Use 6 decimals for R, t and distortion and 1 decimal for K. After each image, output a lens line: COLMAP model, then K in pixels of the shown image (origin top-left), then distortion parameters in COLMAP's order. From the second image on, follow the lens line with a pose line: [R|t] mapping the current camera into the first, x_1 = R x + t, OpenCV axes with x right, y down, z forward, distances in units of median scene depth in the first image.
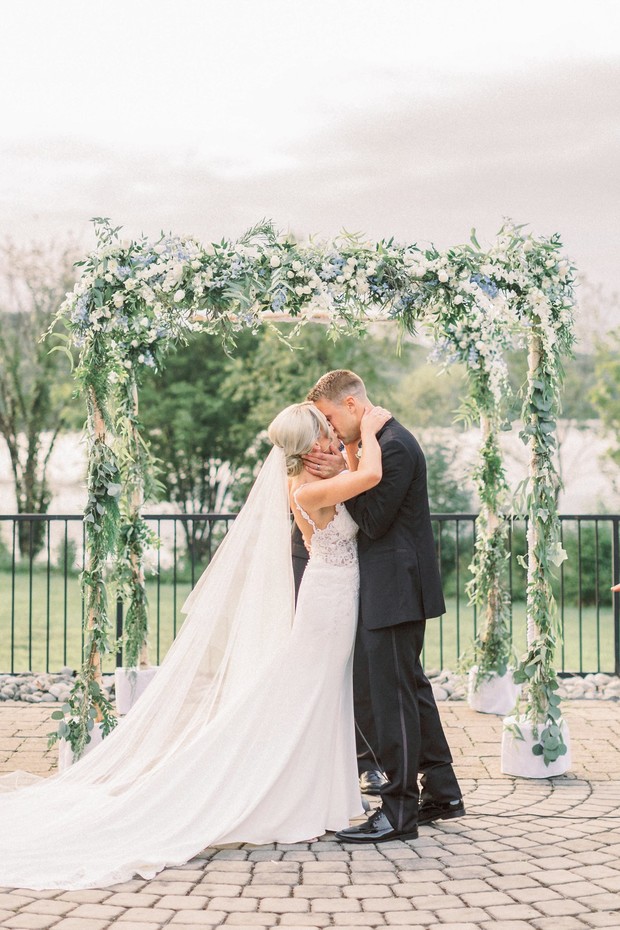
lens RADIAL K [[1211.0, 0, 331.4], [0, 1211.0, 464.4], [0, 0, 1]] dist [0.005135, -0.003849]
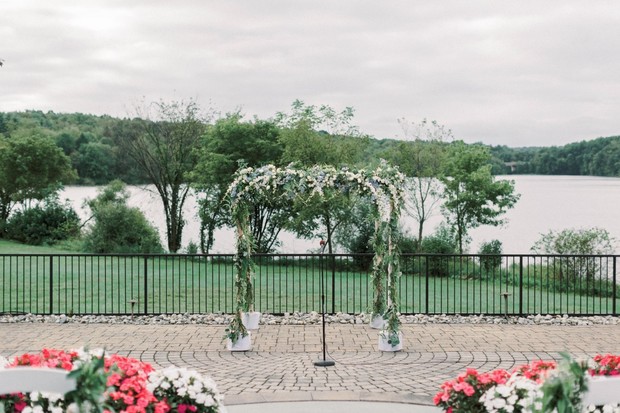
lens RADIAL K [[886.7, 0, 310.0], [0, 886.7, 206.5], [0, 0, 1]] dist [0.029450, 0.006391]
pose [[0.999994, 0.000508, 0.003395, -0.032649], [-0.000790, 0.996502, 0.083569, -0.269631], [-0.003341, -0.083571, 0.996496, -1.107594]]
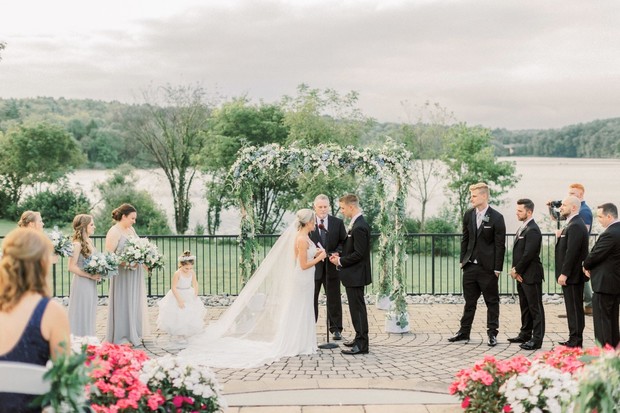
lens RADIAL K [[807.3, 0, 310.0], [0, 807.3, 206.5], [0, 0, 1]] dist [0.005135, -0.003849]
pose [[0.999981, -0.005698, -0.002308, -0.032268], [0.005901, 0.994908, 0.100618, -0.234416], [0.001723, -0.100630, 0.994922, -0.878447]]
